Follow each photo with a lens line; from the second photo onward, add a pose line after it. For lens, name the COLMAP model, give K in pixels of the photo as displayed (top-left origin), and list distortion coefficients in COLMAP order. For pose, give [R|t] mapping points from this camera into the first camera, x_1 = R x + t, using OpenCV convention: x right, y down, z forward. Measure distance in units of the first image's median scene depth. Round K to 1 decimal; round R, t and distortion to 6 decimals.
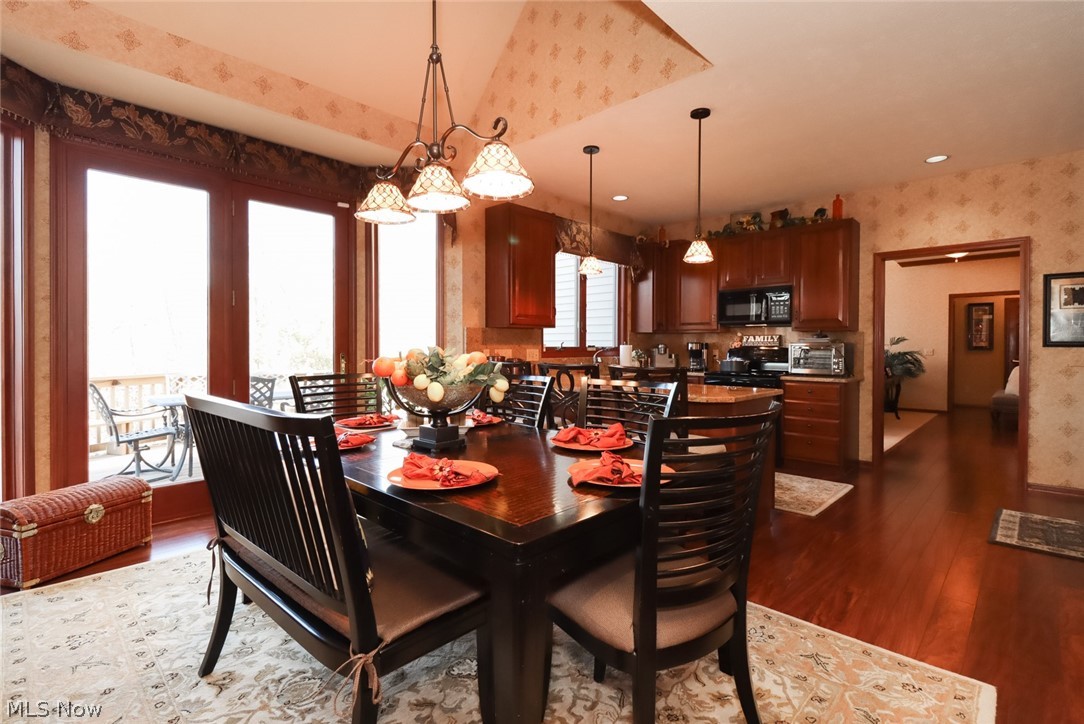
lens RADIAL K [[512.6, 0, 538.6], [0, 512.6, 354.6], [0, 0, 1]] dist [0.005142, -0.003350]
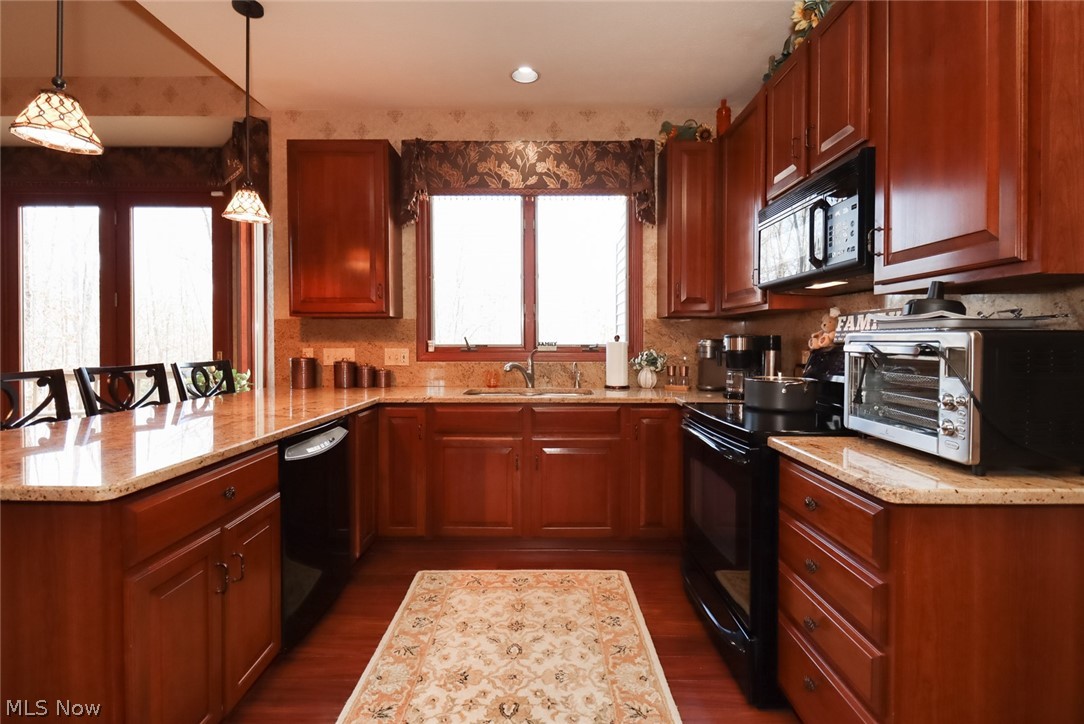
lens RADIAL K [[512.6, 0, 544.2], [0, 512.6, 352.9], [0, 0, 1]] dist [0.005142, -0.003350]
pose [[0.688504, 0.002727, -0.725227, 0.714983], [-0.012964, 0.999879, -0.008548, -0.001347], [0.725116, 0.015287, 0.688457, 0.796021]]
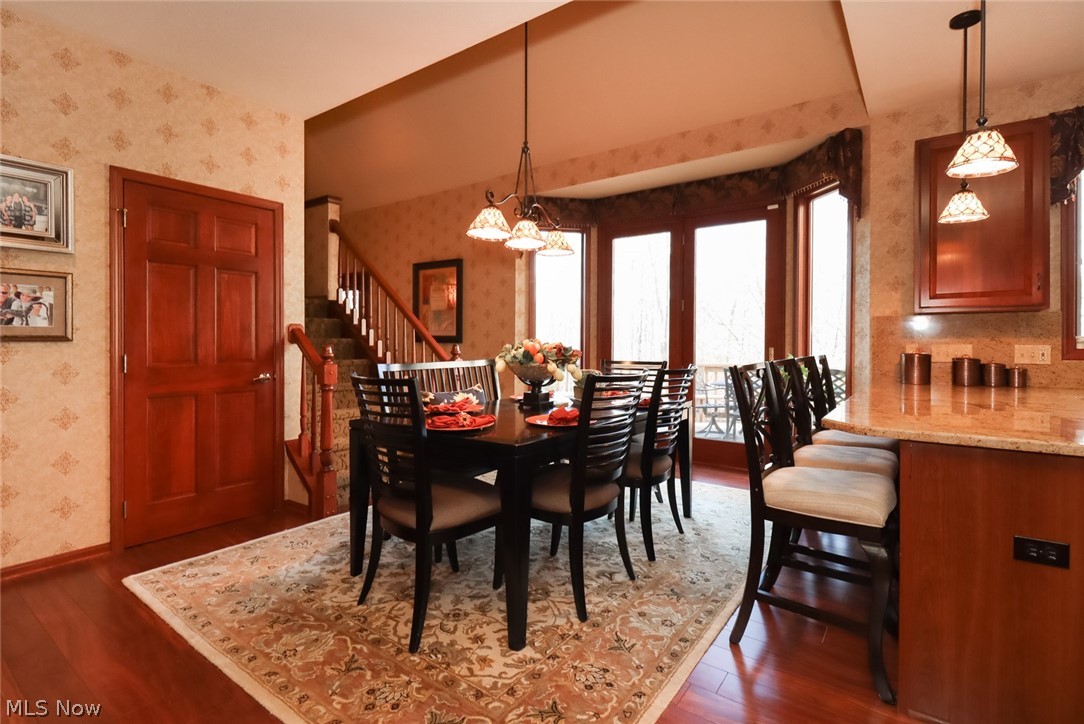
lens RADIAL K [[512.6, 0, 532.2], [0, 512.6, 345.8], [0, 0, 1]] dist [0.005142, -0.003350]
pose [[0.123959, -0.001181, -0.992287, 0.605107], [-0.024774, 0.999684, -0.004285, 0.009548], [0.991978, 0.025114, 0.123890, 0.388160]]
